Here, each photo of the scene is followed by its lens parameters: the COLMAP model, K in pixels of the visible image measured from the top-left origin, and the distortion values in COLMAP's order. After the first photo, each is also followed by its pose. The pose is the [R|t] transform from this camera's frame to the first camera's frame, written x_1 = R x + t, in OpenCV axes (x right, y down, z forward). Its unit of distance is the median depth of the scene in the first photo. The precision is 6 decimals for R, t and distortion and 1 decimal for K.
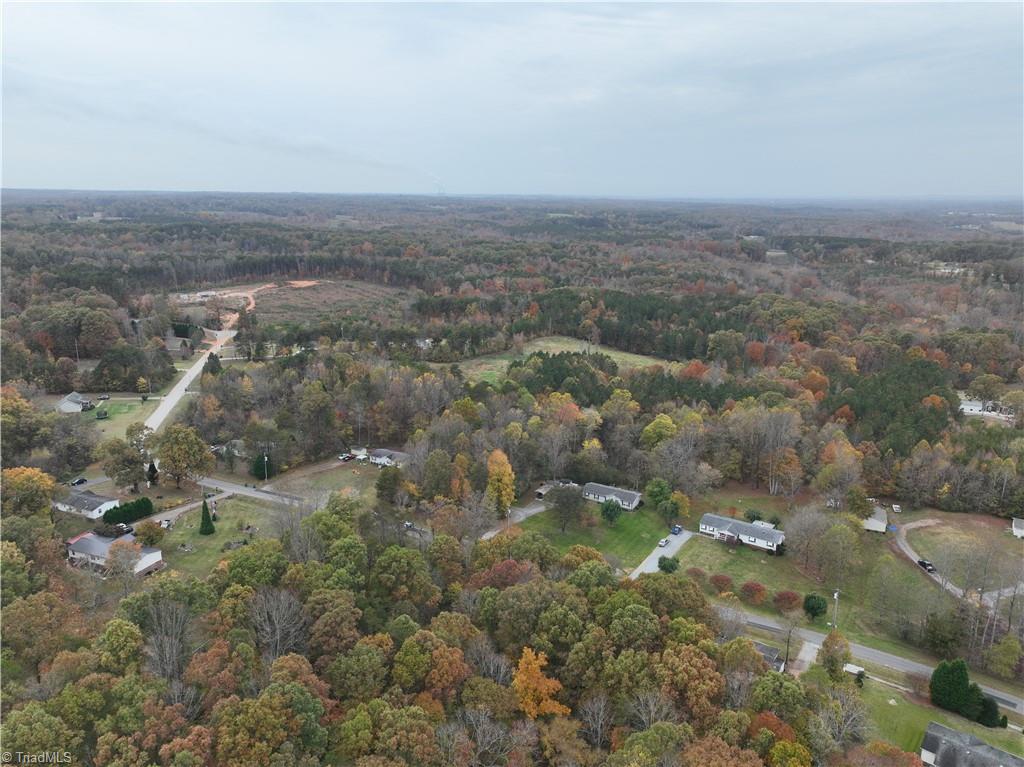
lens RADIAL K [[720.4, 0, 515.0], [0, 720.4, 384.4], [0, 0, 1]] dist [-0.001428, 0.019566]
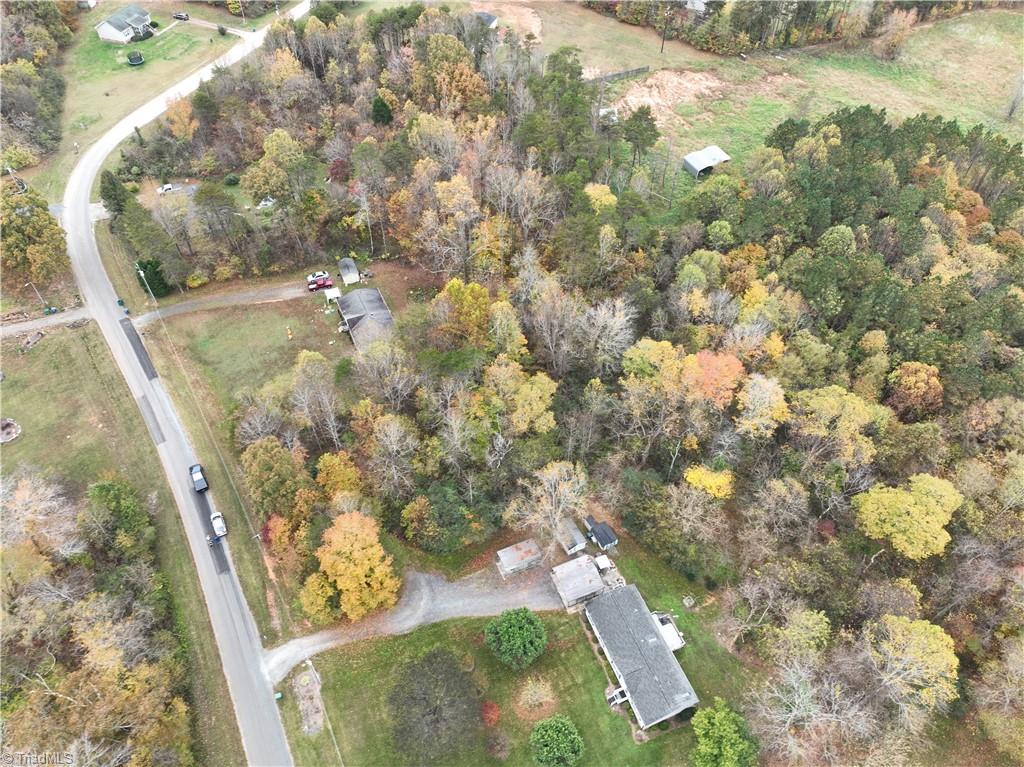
lens RADIAL K [[720.4, 0, 515.9], [0, 720.4, 385.7], [0, 0, 1]] dist [-0.001428, 0.019566]
pose [[0.807546, 0.444429, -0.387753, 0.093061], [-0.149784, 0.790405, 0.593990, -0.119565], [0.570468, -0.421595, 0.704857, 0.390855]]
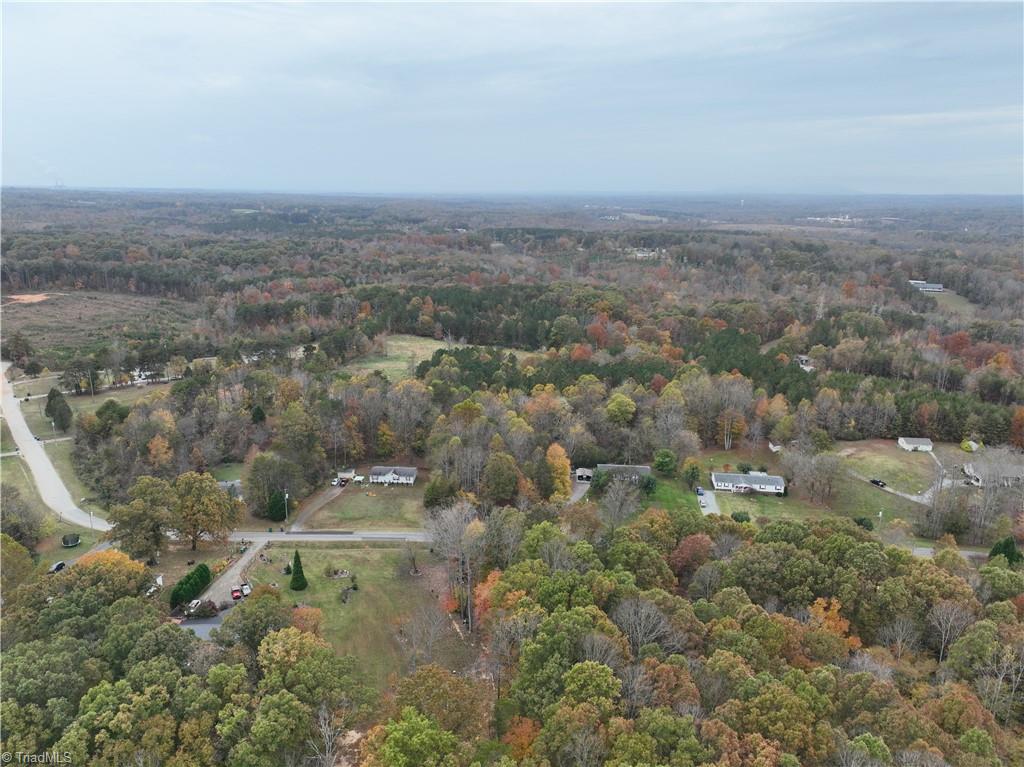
lens RADIAL K [[720.4, 0, 514.4], [0, 720.4, 381.3], [0, 0, 1]] dist [-0.001428, 0.019566]
pose [[0.898306, -0.110519, 0.425242, -0.246152], [0.109023, 0.993647, 0.027941, -0.015444], [-0.425629, 0.021262, 0.904648, 0.051643]]
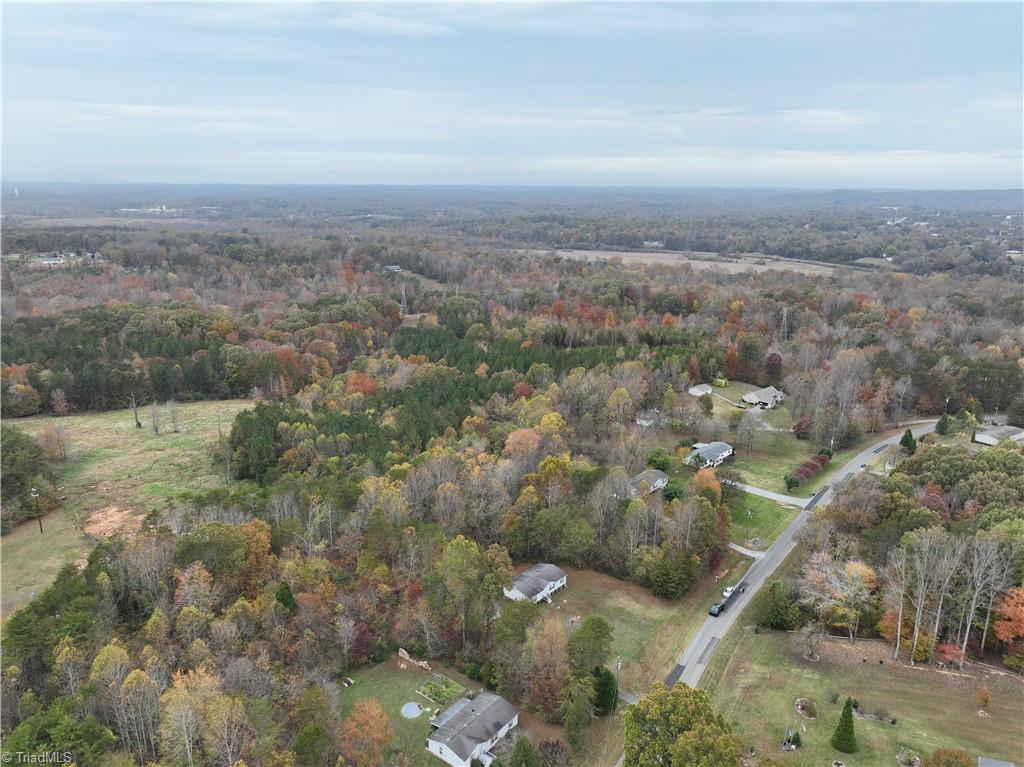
lens RADIAL K [[720.4, 0, 512.2], [0, 720.4, 384.8], [0, 0, 1]] dist [-0.001428, 0.019566]
pose [[0.193540, -0.264649, 0.944724, -0.452889], [0.243590, 0.945741, 0.215031, -0.132924], [-0.950372, 0.188508, 0.247504, 0.487820]]
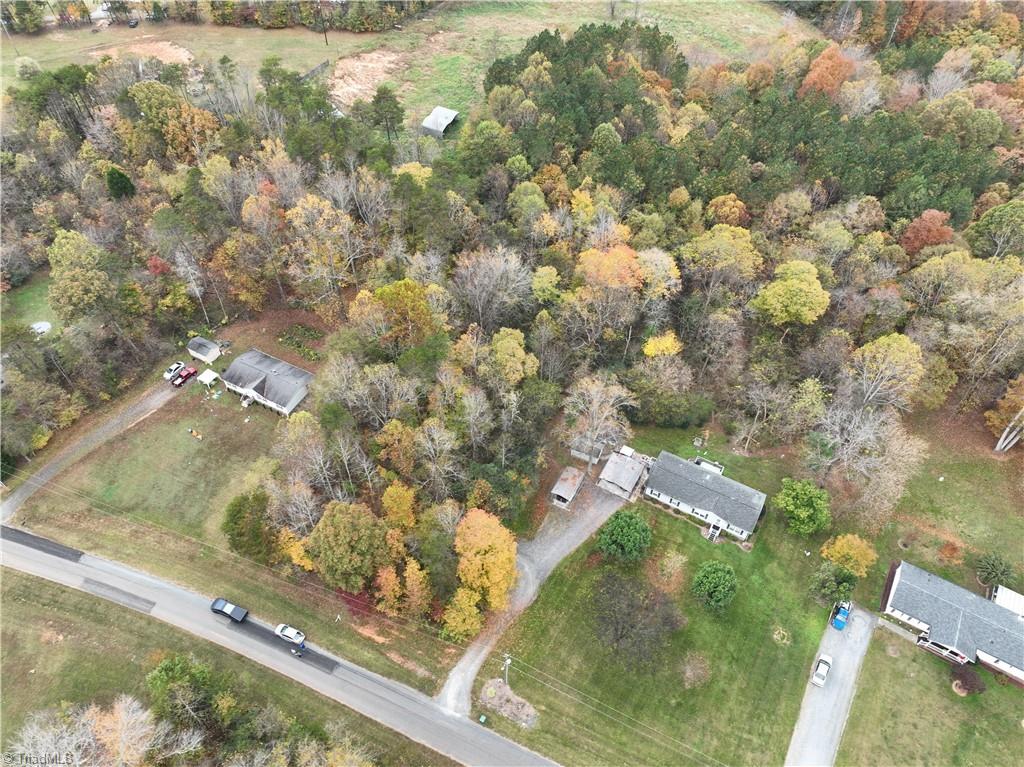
lens RADIAL K [[720.4, 0, 516.9], [0, 720.4, 384.2], [0, 0, 1]] dist [-0.001428, 0.019566]
pose [[0.999377, -0.027322, 0.022342, -0.003719], [0.010075, 0.827526, 0.561337, -0.106764], [-0.033825, -0.560763, 0.827285, 0.340442]]
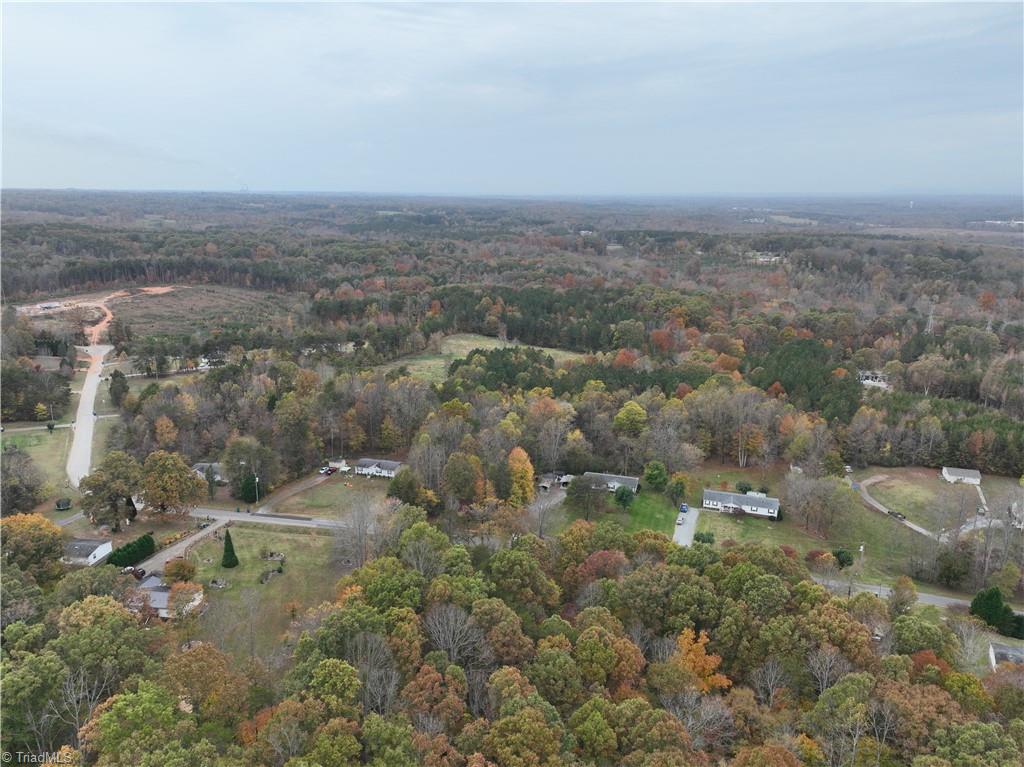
lens RADIAL K [[720.4, 0, 514.8], [0, 720.4, 383.2], [0, 0, 1]] dist [-0.001428, 0.019566]
pose [[0.968144, -0.065131, 0.241774, -0.131121], [0.064528, 0.997862, 0.010417, -0.004500], [-0.241935, 0.005516, 0.970277, 0.013399]]
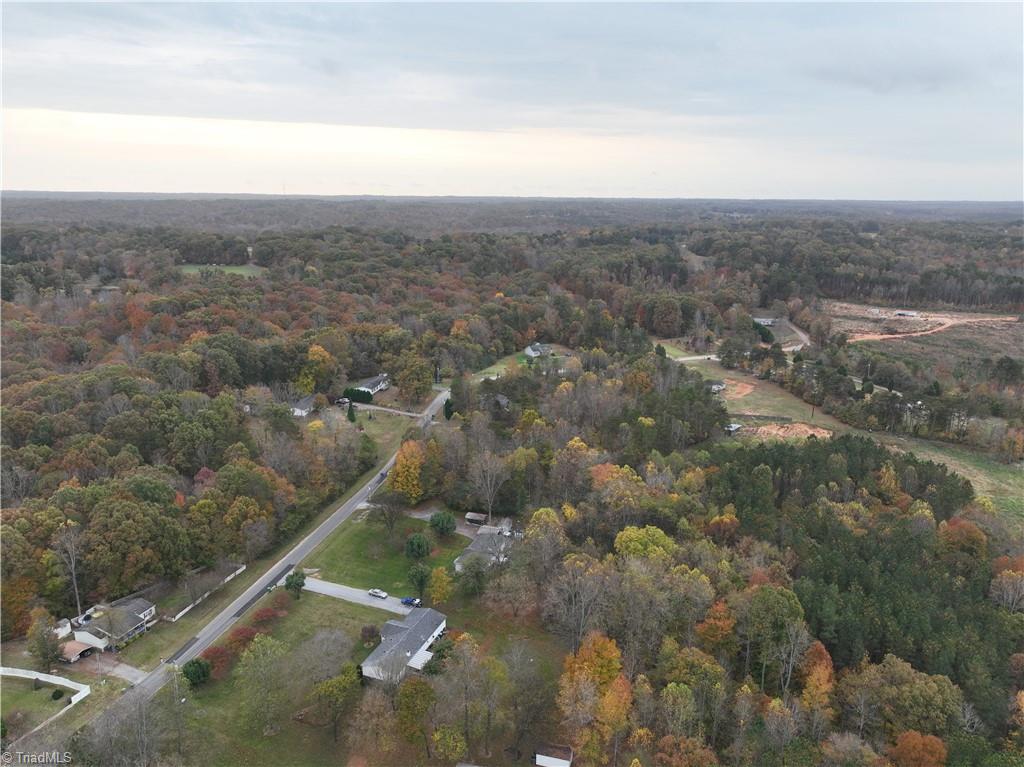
lens RADIAL K [[720.4, 0, 513.0], [0, 720.4, 375.6], [0, 0, 1]] dist [-0.001428, 0.019566]
pose [[0.205151, 0.232919, -0.950611, 0.483628], [-0.261308, 0.949048, 0.176144, -0.109084], [0.943203, 0.212266, 0.255562, 0.420971]]
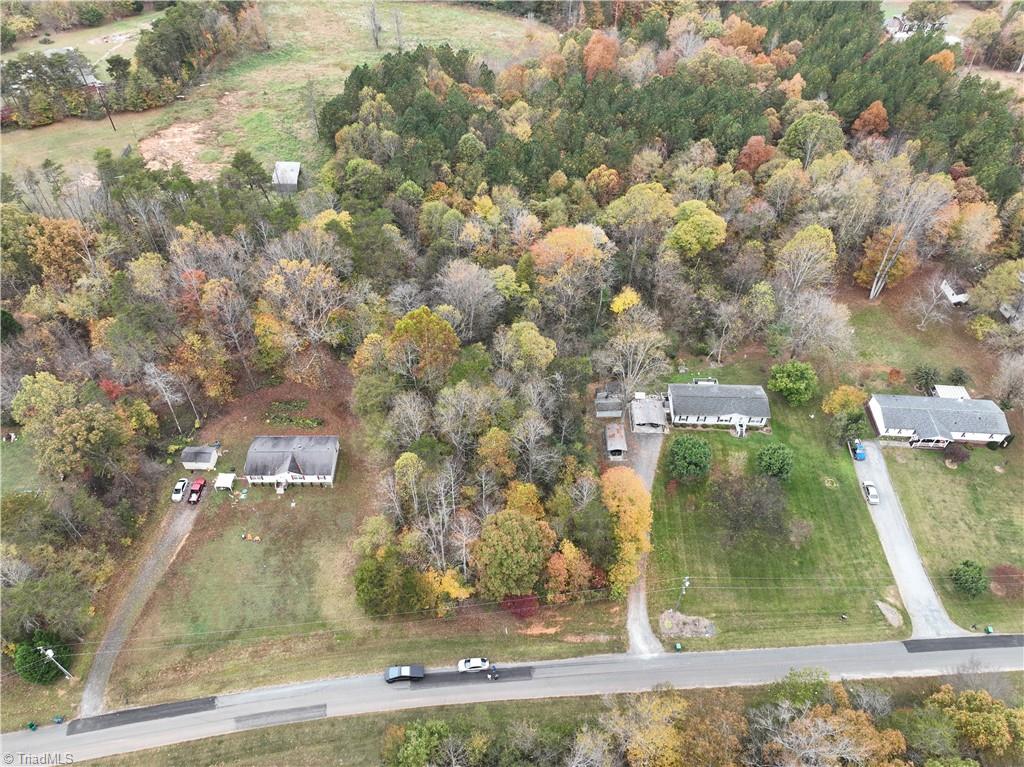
lens RADIAL K [[720.4, 0, 515.4], [0, 720.4, 382.2], [0, 0, 1]] dist [-0.001428, 0.019566]
pose [[0.866113, -0.360579, 0.346167, -0.112868], [0.122537, 0.824578, 0.552318, -0.112857], [-0.484596, -0.435951, 0.758362, 0.346947]]
